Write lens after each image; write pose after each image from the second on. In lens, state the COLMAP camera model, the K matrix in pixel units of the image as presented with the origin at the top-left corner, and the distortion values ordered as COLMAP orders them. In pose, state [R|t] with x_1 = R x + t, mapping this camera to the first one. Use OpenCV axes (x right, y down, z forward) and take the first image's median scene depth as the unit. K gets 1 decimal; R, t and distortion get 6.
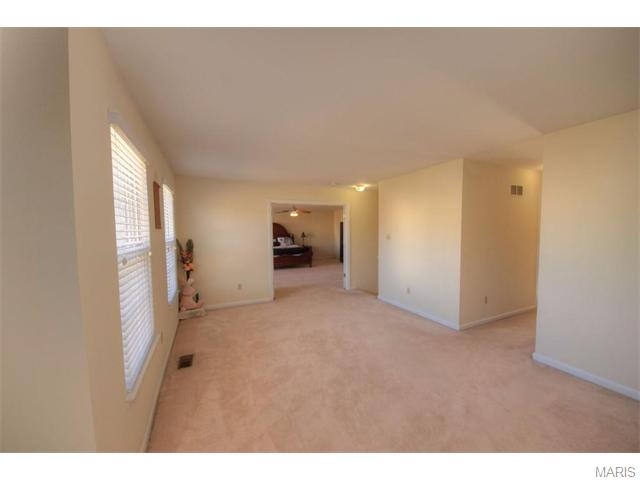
lens RADIAL K [[240.1, 0, 322.6], [0, 240.1, 239.9], [0, 0, 1]] dist [0.000301, -0.000053]
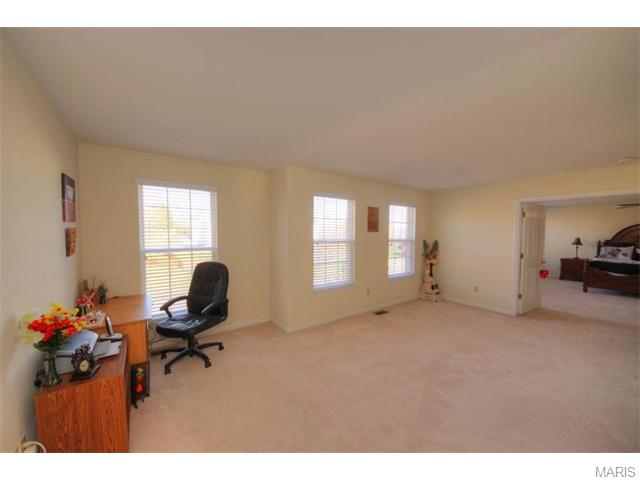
lens RADIAL K [[240.1, 0, 321.9], [0, 240.1, 240.2], [0, 0, 1]] dist [0.000301, -0.000053]
pose [[0.178973, 0.042148, -0.982951, 0.593290], [-0.055085, 0.997944, 0.032762, -0.010459], [0.982311, 0.048282, 0.180926, 0.179976]]
